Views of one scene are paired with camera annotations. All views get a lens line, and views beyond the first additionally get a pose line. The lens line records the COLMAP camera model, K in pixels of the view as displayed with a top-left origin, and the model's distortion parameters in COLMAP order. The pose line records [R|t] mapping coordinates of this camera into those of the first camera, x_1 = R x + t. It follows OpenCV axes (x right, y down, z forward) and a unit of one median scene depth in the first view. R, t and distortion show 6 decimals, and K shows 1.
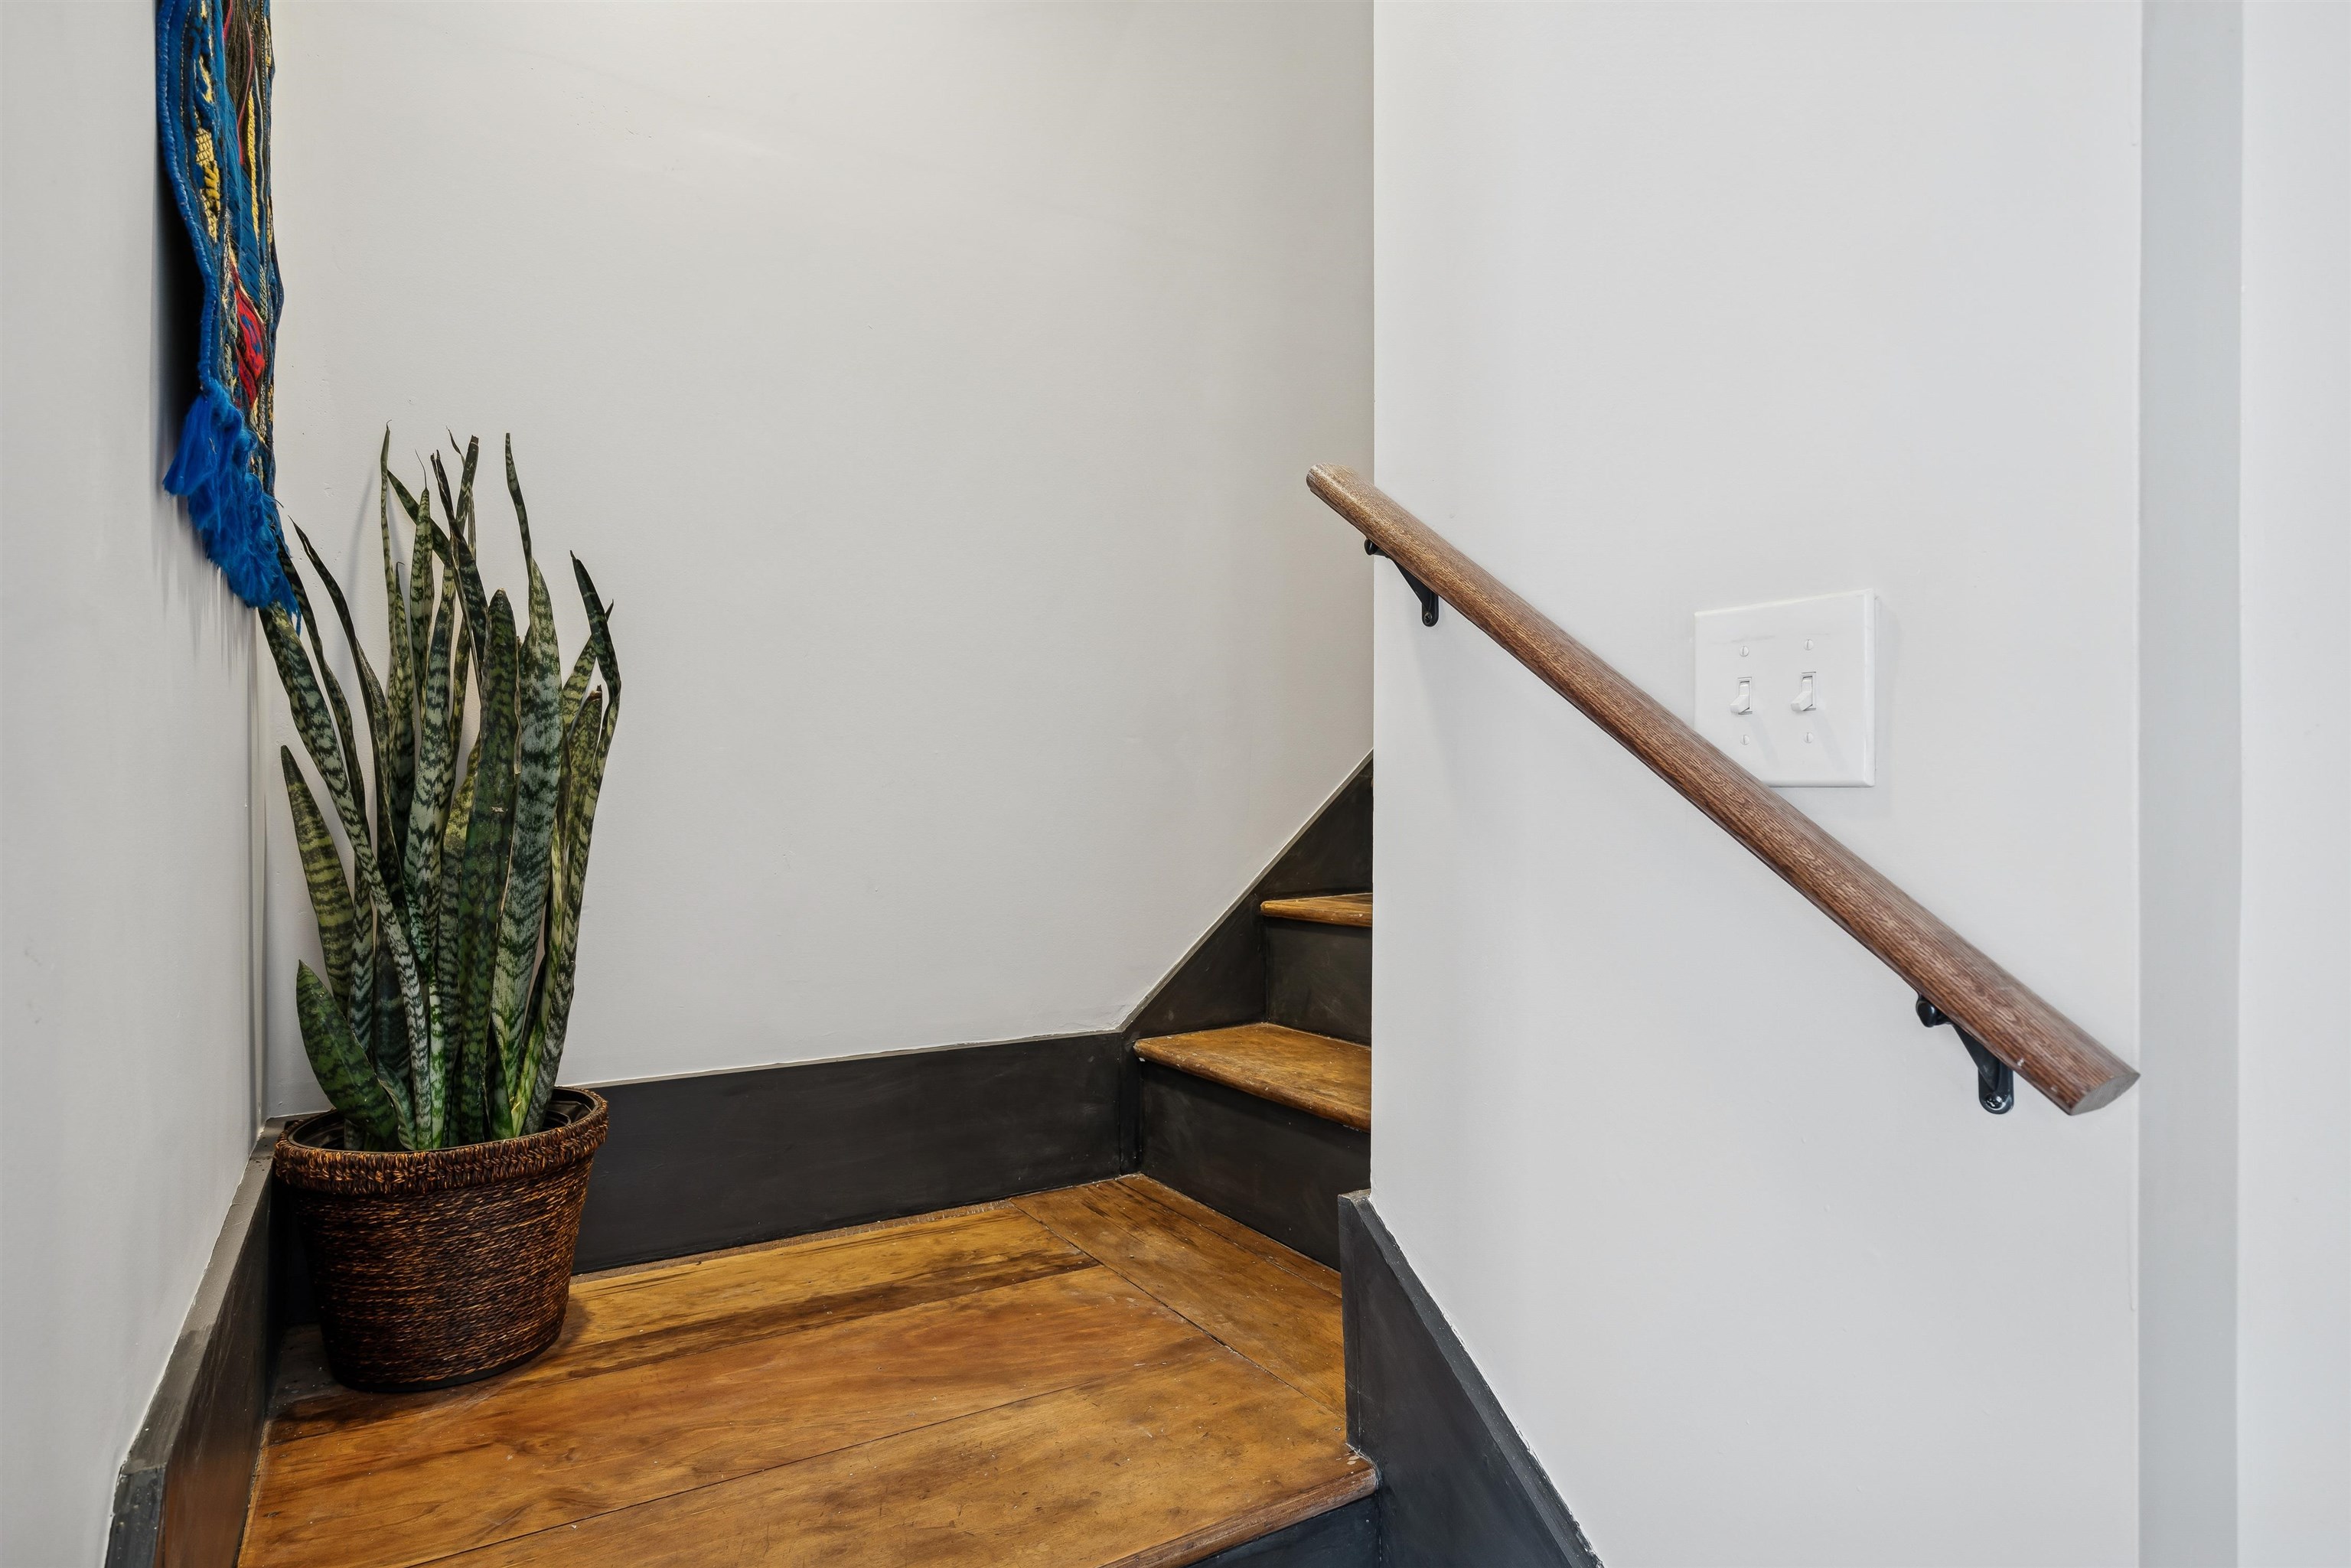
lens RADIAL K [[1212.7, 0, 1171.2], [0, 1212.7, 795.6], [0, 0, 1]] dist [-0.000323, 0.001059]
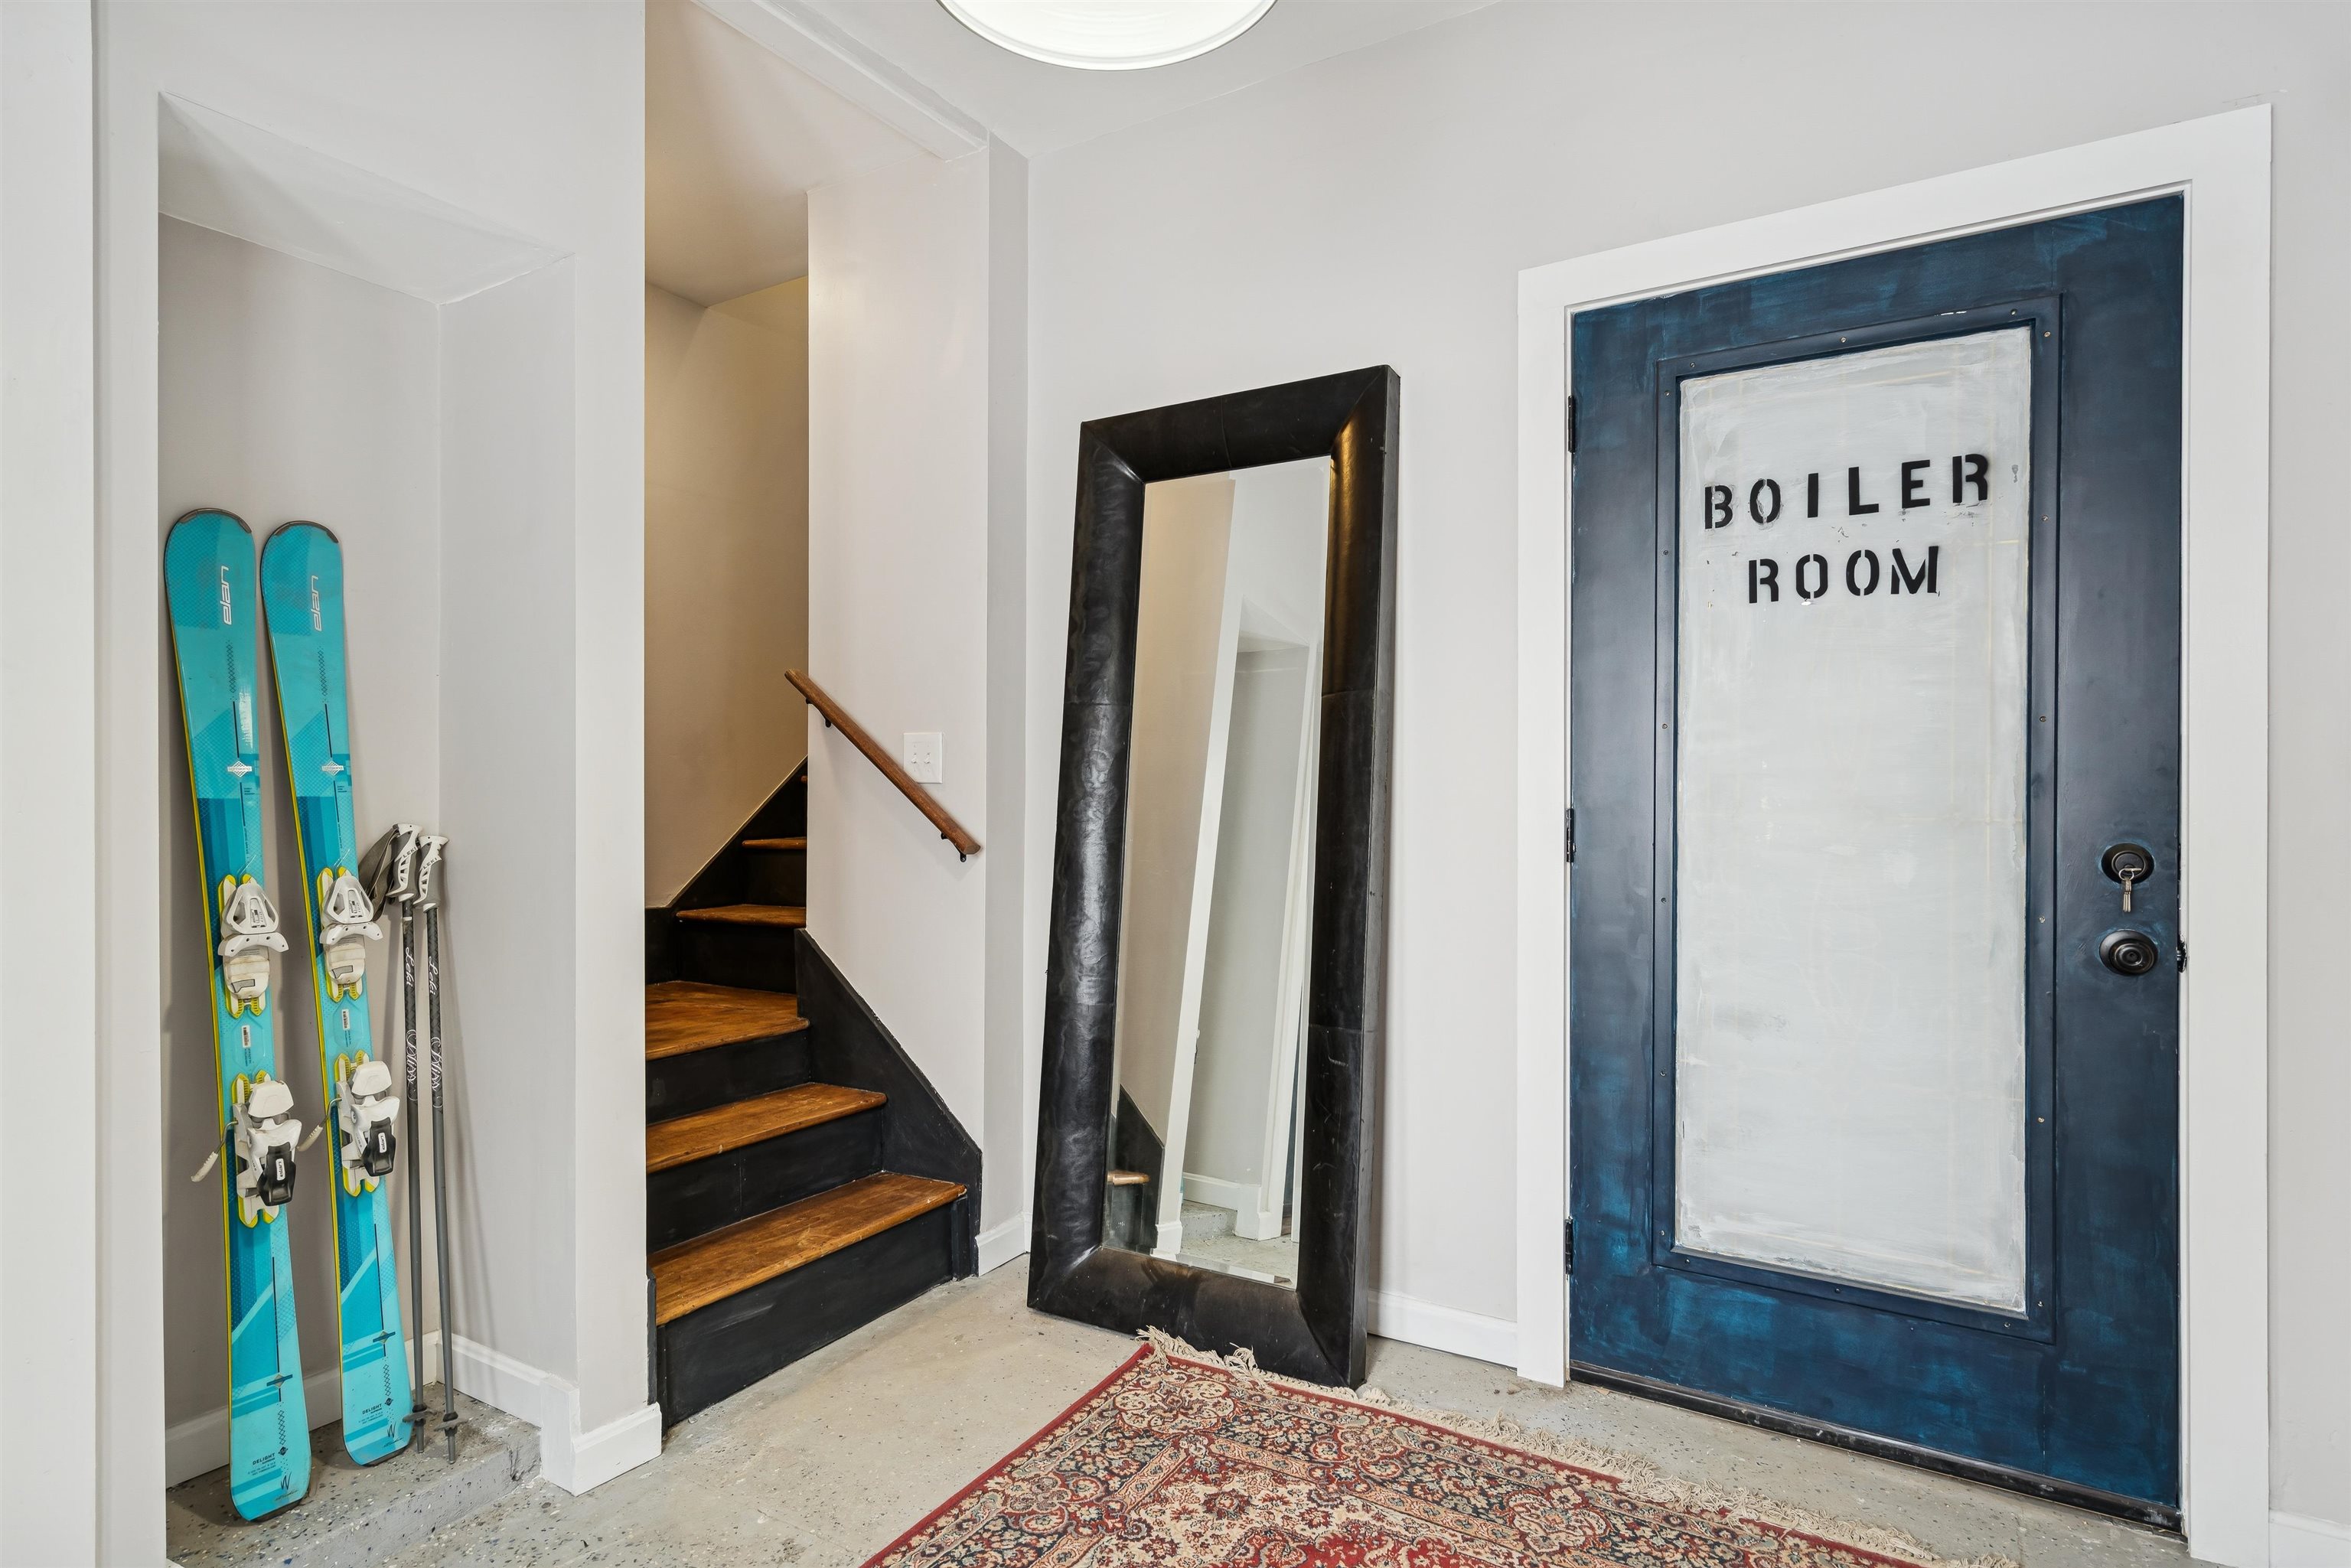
lens RADIAL K [[1212.7, 0, 1171.2], [0, 1212.7, 795.6], [0, 0, 1]] dist [-0.000323, 0.001059]
pose [[0.896678, 0.001291, 0.442682, -0.315808], [-0.006796, 0.999918, 0.010849, -0.009833], [-0.442632, -0.012737, 0.896613, -1.848646]]
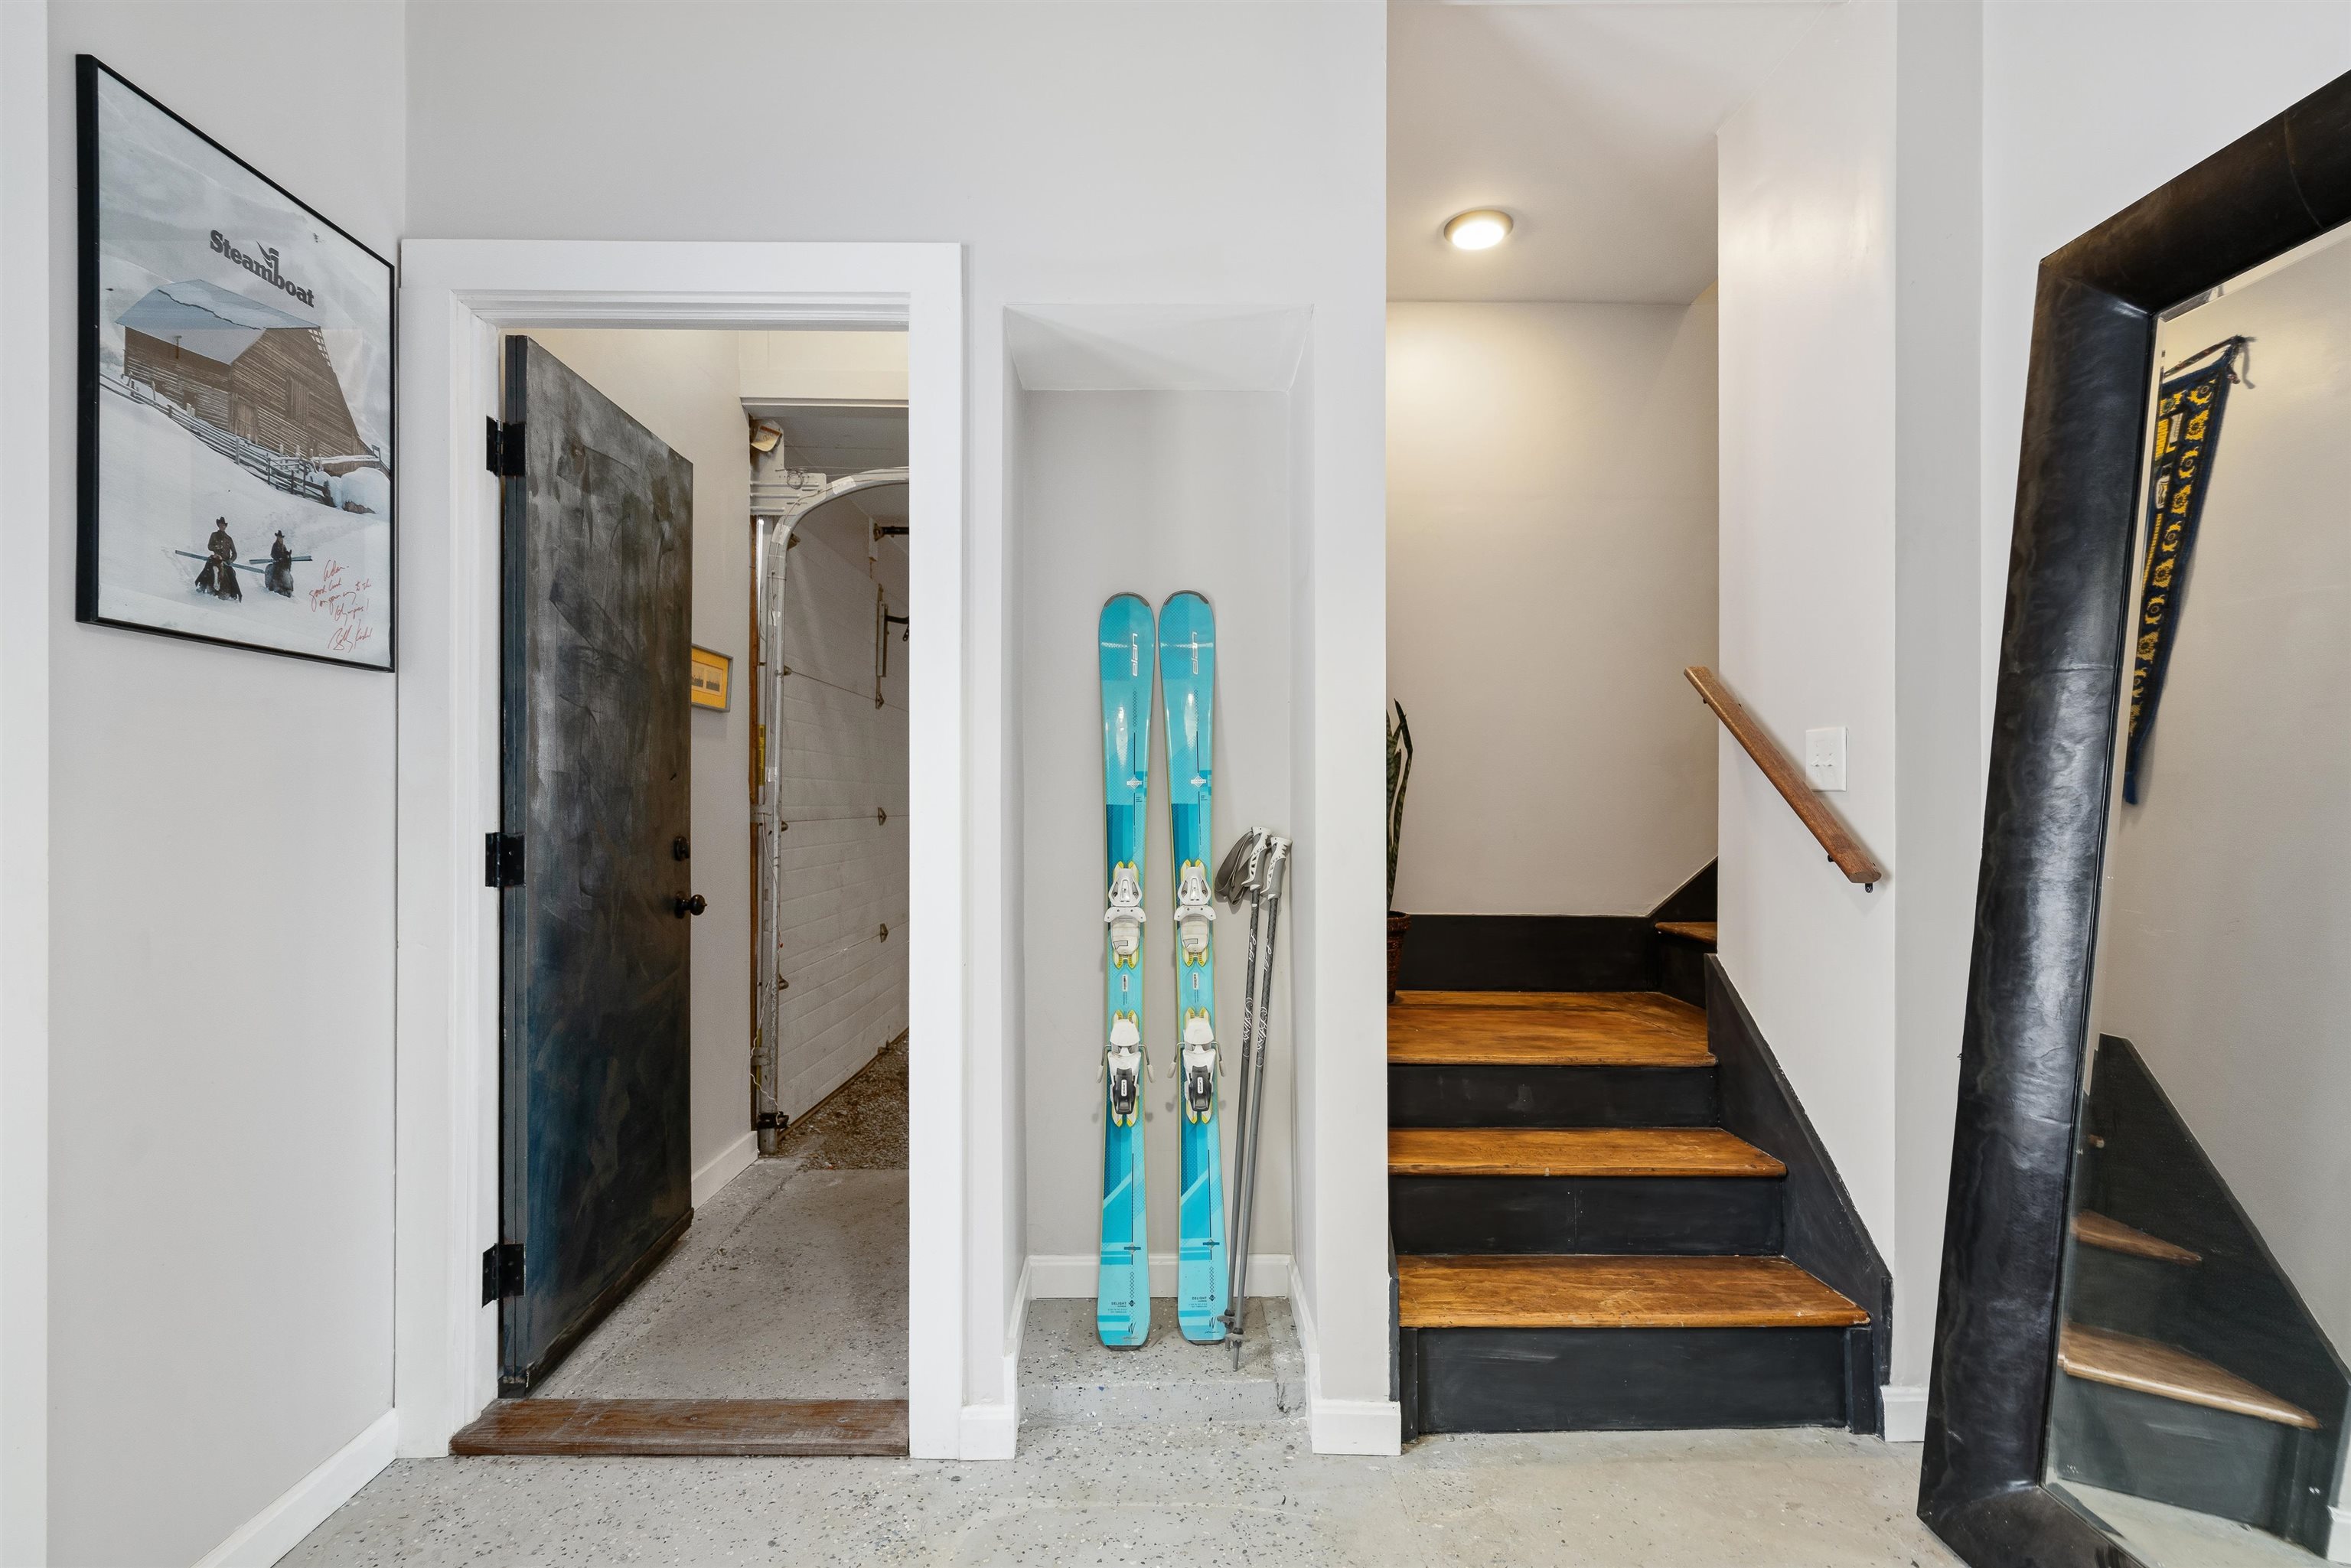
lens RADIAL K [[1087.6, 0, 1169.0], [0, 1087.6, 794.2], [0, 0, 1]] dist [0.003095, 0.000919]
pose [[0.852862, 0.001718, -0.522133, 0.366077], [0.001025, 0.999987, 0.004965, -0.009073], [0.522135, -0.004770, 0.852849, -1.479800]]
